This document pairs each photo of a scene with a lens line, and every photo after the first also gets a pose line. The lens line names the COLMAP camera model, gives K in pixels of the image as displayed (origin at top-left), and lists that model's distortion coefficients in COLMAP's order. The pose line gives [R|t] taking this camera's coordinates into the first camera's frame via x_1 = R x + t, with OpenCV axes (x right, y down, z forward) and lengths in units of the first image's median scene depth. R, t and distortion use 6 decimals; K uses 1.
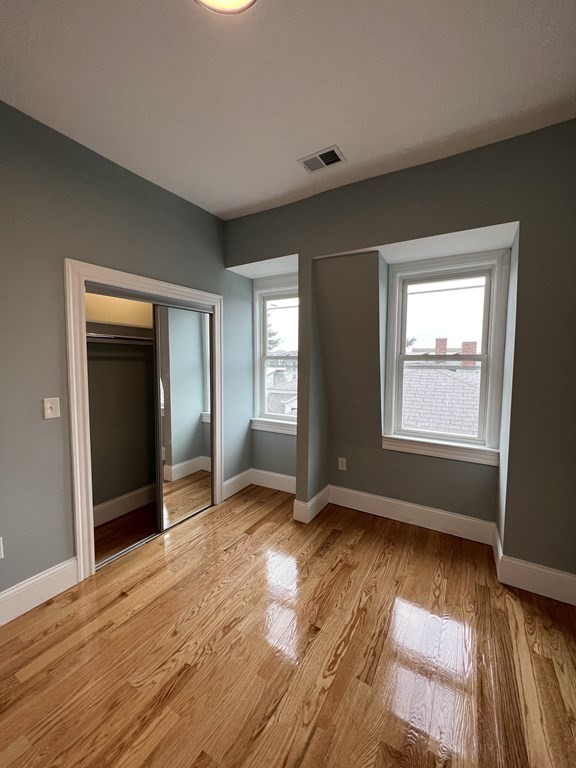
lens RADIAL K [[307.3, 0, 287.2], [0, 307.3, 383.8], [0, 0, 1]] dist [-0.000192, -0.000274]
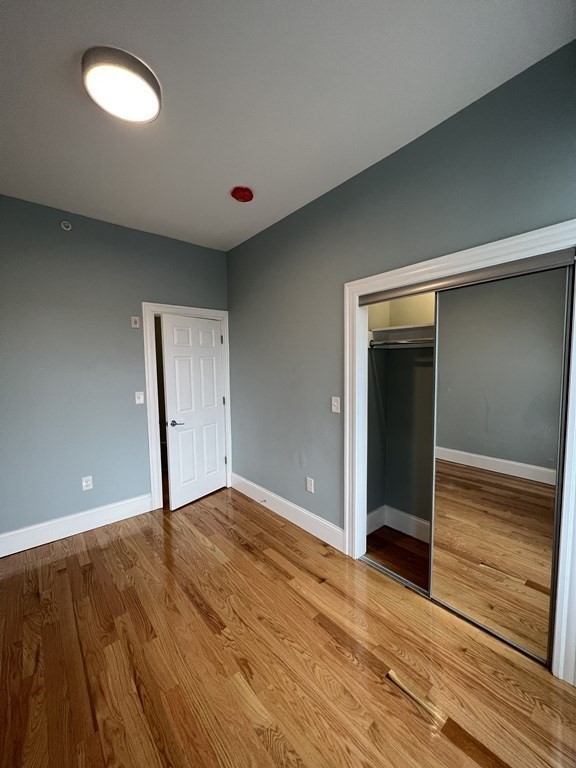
lens RADIAL K [[307.3, 0, 292.2], [0, 307.3, 385.8], [0, 0, 1]] dist [-0.000192, -0.000274]
pose [[-0.314565, 0.067729, -0.946817, 0.369548], [-0.057002, 0.994303, 0.090064, -0.076945], [0.947523, 0.082301, -0.308912, 0.871694]]
